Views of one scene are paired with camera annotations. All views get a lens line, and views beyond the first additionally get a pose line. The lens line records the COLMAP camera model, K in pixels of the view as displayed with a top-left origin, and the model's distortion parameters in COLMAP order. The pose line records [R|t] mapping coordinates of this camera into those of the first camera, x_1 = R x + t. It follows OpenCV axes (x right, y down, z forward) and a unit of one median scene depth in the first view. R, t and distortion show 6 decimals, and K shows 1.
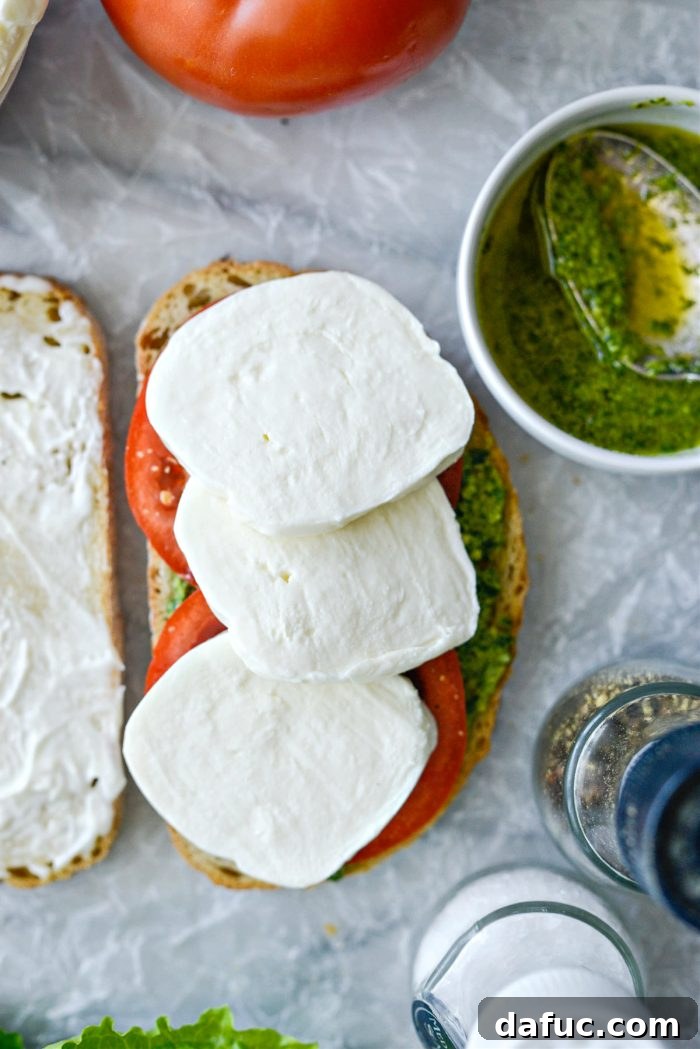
lens RADIAL K [[1650.9, 0, 350.0], [0, 1650.9, 524.5], [0, 0, 1]] dist [-0.117067, 0.111222]
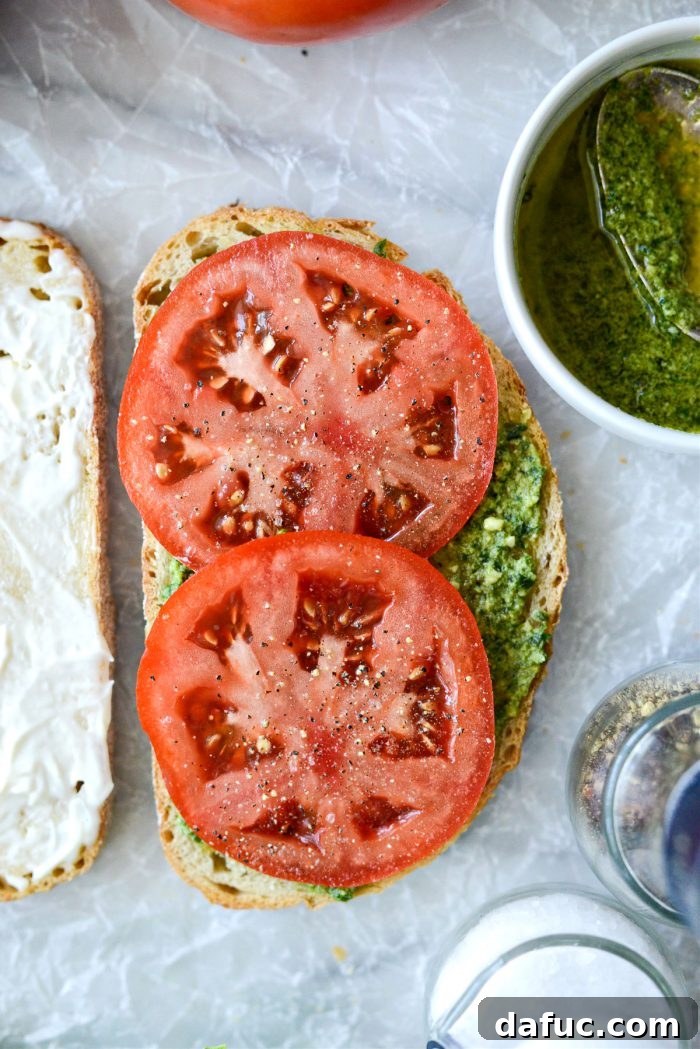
lens RADIAL K [[1650.9, 0, 350.0], [0, 1650.9, 524.5], [0, 0, 1]] dist [-0.117067, 0.111222]
pose [[0.999605, 0.019227, -0.020505, 0.008392], [-0.018890, 0.999685, 0.016527, -0.003735], [0.020816, -0.016133, 0.999653, 0.106654]]
